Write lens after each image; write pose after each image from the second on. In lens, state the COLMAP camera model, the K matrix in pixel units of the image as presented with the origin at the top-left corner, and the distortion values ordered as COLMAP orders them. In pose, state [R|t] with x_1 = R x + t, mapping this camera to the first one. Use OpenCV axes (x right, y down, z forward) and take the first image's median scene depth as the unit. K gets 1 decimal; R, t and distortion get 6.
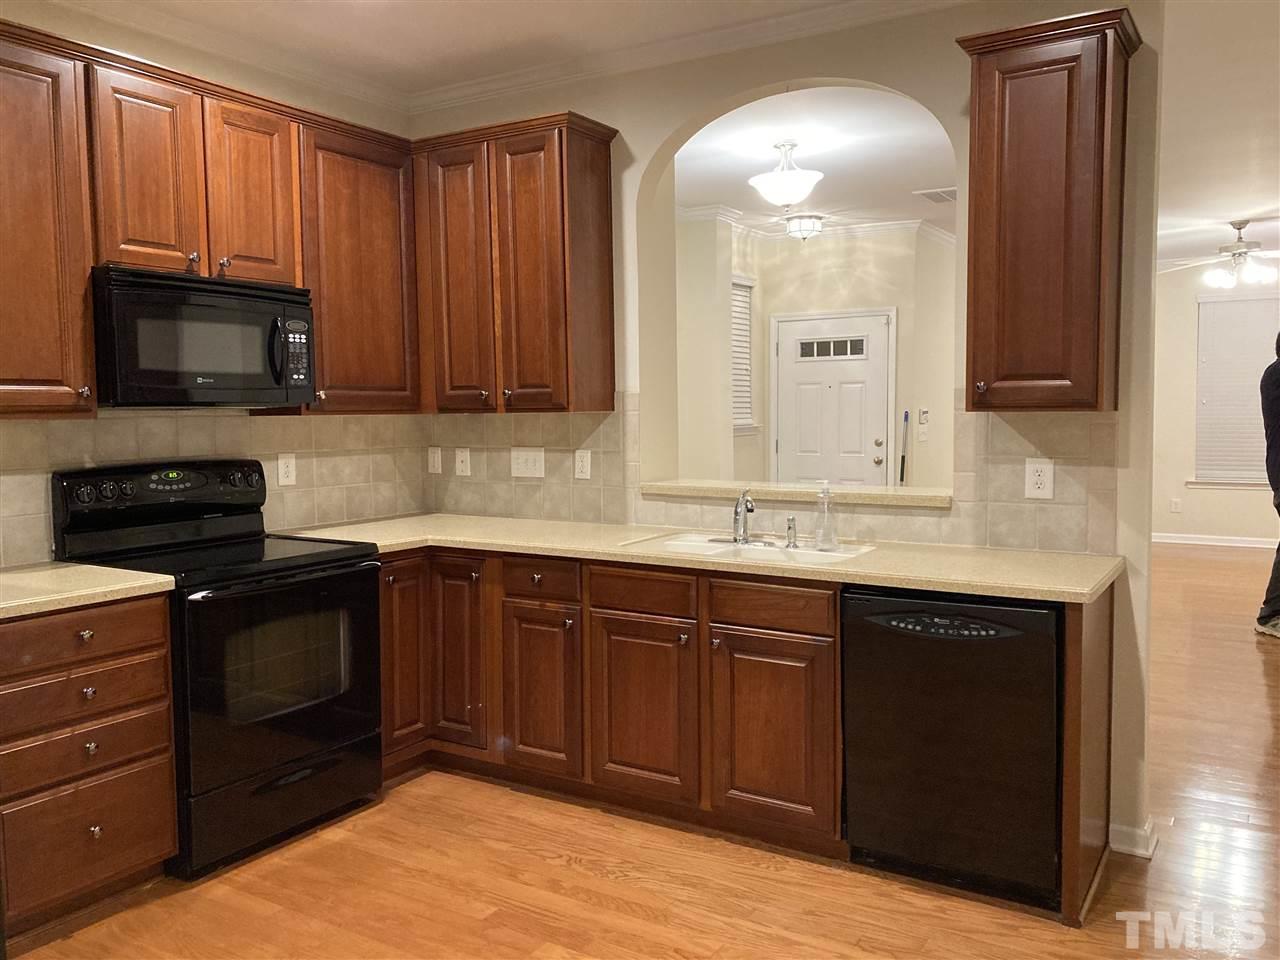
lens RADIAL K [[1058.1, 0, 651.6], [0, 1058.1, 474.6], [0, 0, 1]] dist [0.035453, -0.014616]
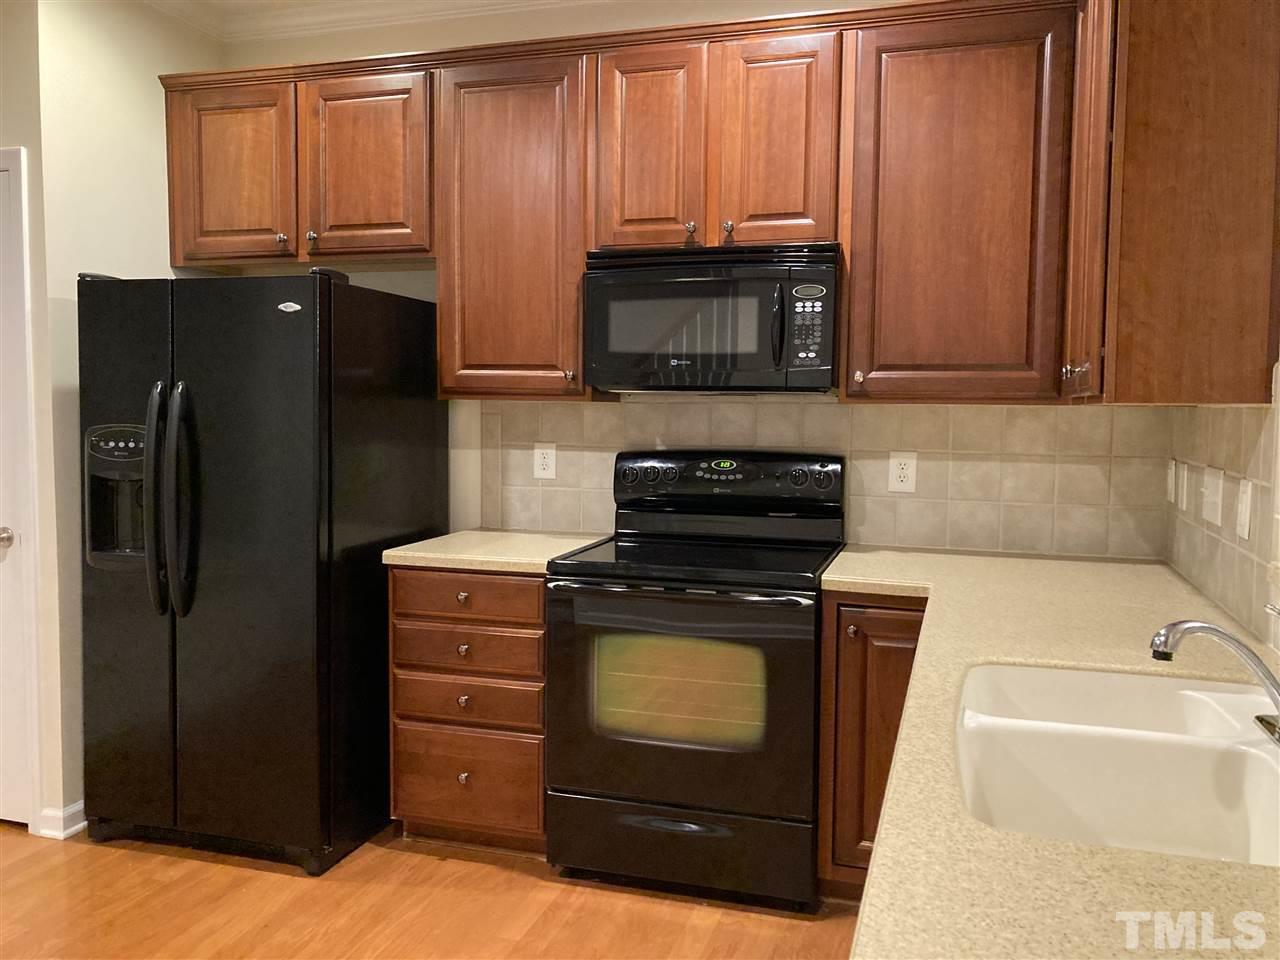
lens RADIAL K [[1058.1, 0, 651.6], [0, 1058.1, 474.6], [0, 0, 1]] dist [0.035453, -0.014616]
pose [[0.238593, 0.081721, -0.967675, 0.435113], [-0.073812, 0.995097, 0.065838, -0.047383], [0.968310, 0.055718, 0.243455, 0.716240]]
